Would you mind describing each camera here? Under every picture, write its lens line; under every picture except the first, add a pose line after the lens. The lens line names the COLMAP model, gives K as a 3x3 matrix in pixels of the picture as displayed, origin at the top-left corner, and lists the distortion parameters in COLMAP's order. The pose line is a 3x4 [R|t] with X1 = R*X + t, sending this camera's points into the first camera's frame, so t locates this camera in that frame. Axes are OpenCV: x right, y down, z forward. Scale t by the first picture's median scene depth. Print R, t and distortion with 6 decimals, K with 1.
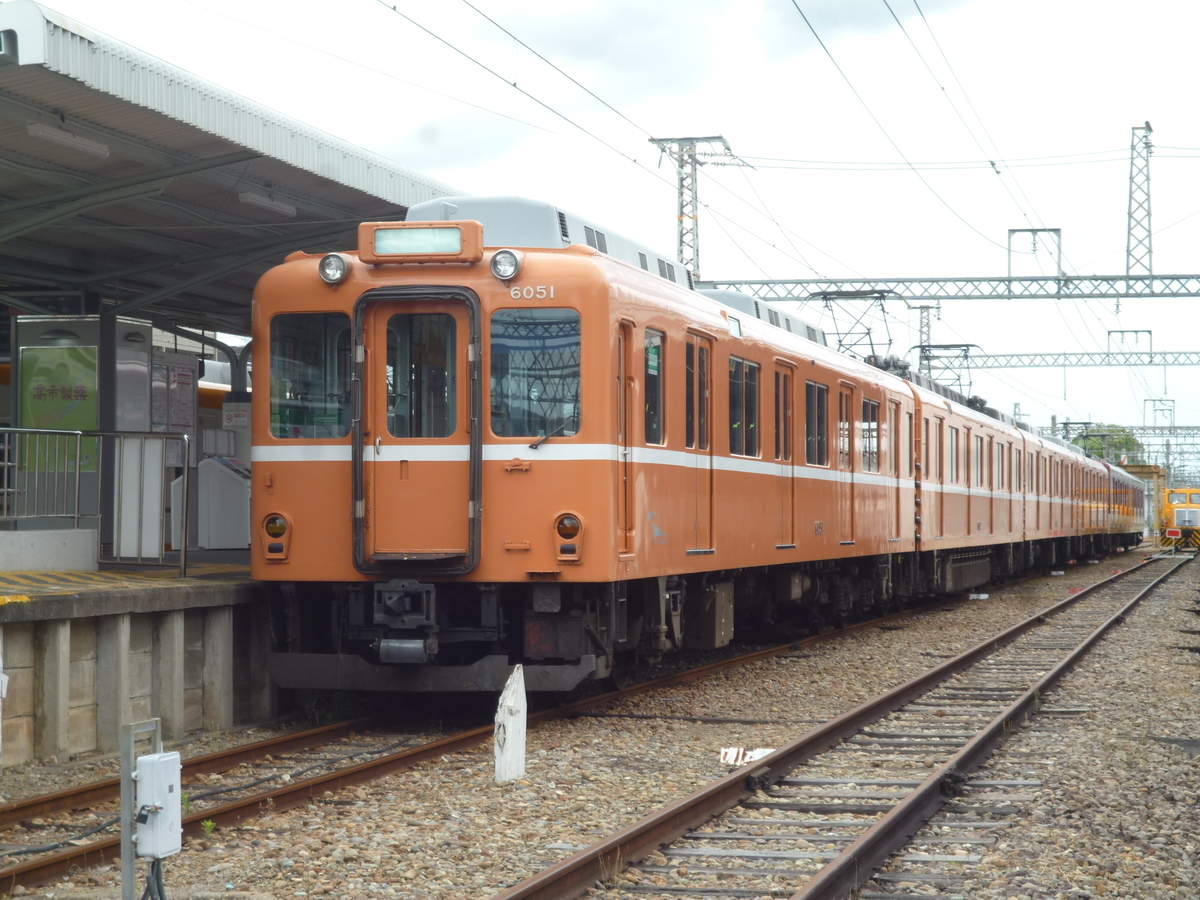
lens RADIAL K [[2914.5, 0, 600.0], [0, 2914.5, 450.0], [0, 0, 1]] dist [0.399233, 0.030887]
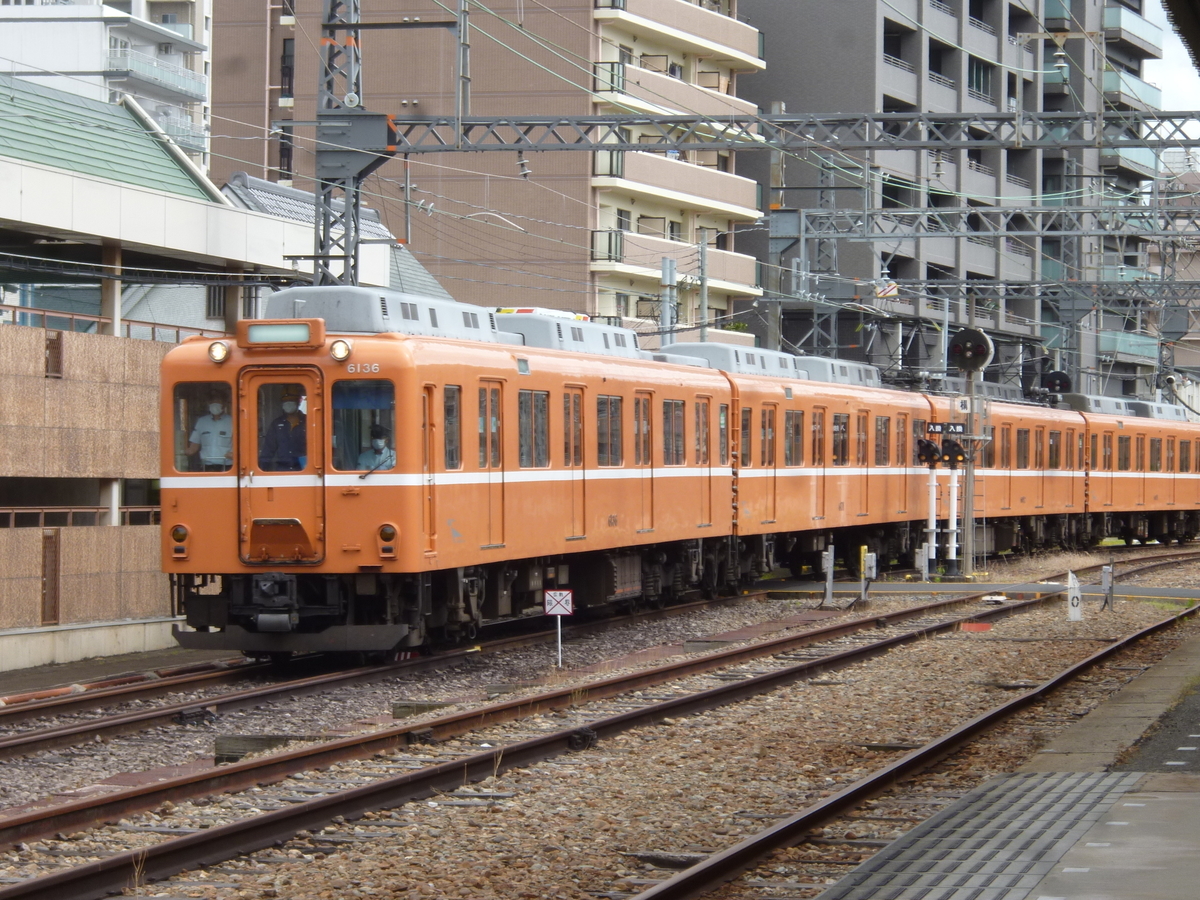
lens RADIAL K [[4220.4, 0, 600.0], [0, 4220.4, 450.0], [0, 0, 1]] dist [0.050792, -0.298118]
pose [[0.999532, -0.010153, 0.028872, 0.031569], [0.009591, 0.999763, 0.019549, -0.050551], [-0.029064, -0.019263, 0.999392, -0.994466]]
